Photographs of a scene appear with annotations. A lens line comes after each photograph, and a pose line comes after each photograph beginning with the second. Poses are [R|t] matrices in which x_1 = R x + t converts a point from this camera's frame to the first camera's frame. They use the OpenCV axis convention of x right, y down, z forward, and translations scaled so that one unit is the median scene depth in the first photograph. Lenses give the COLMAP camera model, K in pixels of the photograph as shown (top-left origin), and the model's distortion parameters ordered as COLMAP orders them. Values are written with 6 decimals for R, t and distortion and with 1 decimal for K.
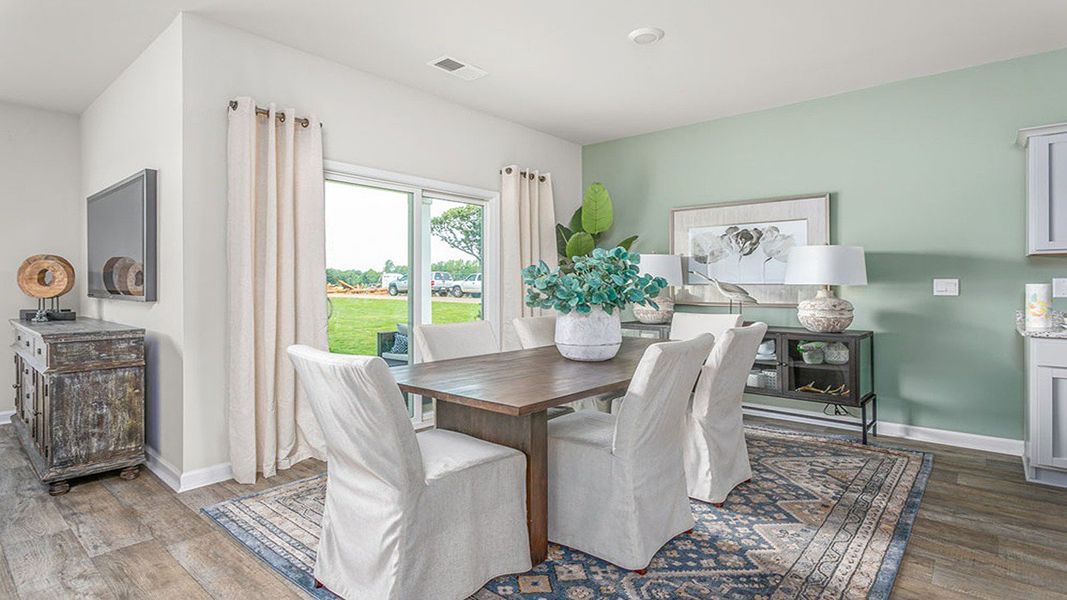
lens RADIAL K [[535.9, 0, 538.5], [0, 535.9, 289.2], [0, 0, 1]] dist [-0.000065, -0.000014]
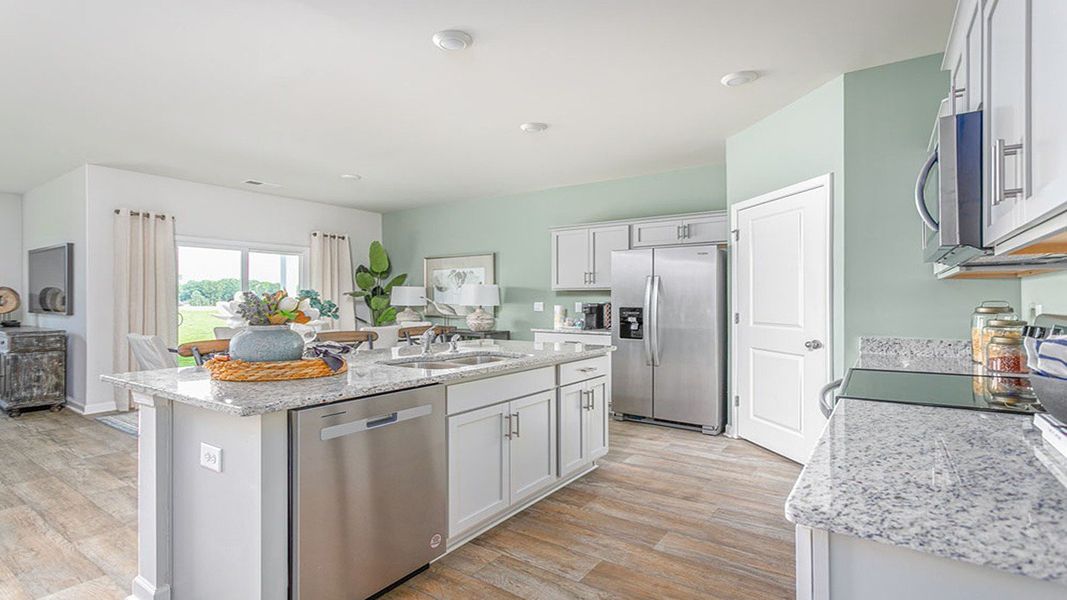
lens RADIAL K [[494.5, 0, 533.5], [0, 494.5, 300.0], [0, 0, 1]] dist [-0.000805, 0.000715]
pose [[0.994071, 0.000951, 0.108729, 0.689539], [-0.000294, 0.999982, -0.006055, -0.020582], [-0.108732, 0.005987, 0.994053, -0.876765]]
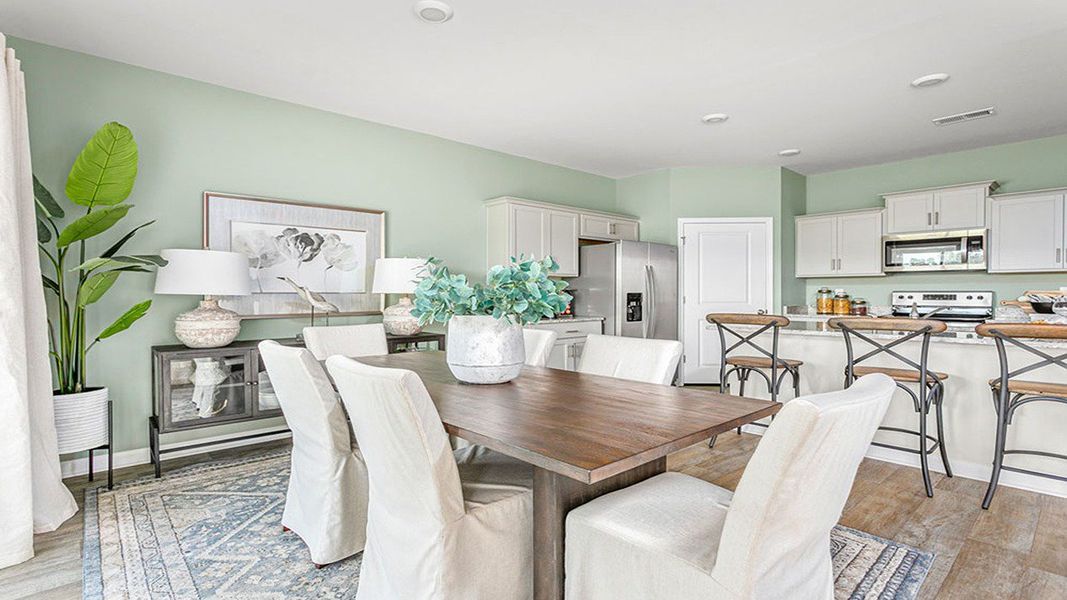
lens RADIAL K [[505.4, 0, 531.4], [0, 505.4, 295.4], [0, 0, 1]] dist [-0.000976, -0.000217]
pose [[0.134043, -0.003139, 0.990971, -0.646592], [0.008195, 0.999964, 0.002059, -0.004938], [-0.990942, 0.007845, 0.134064, 0.767179]]
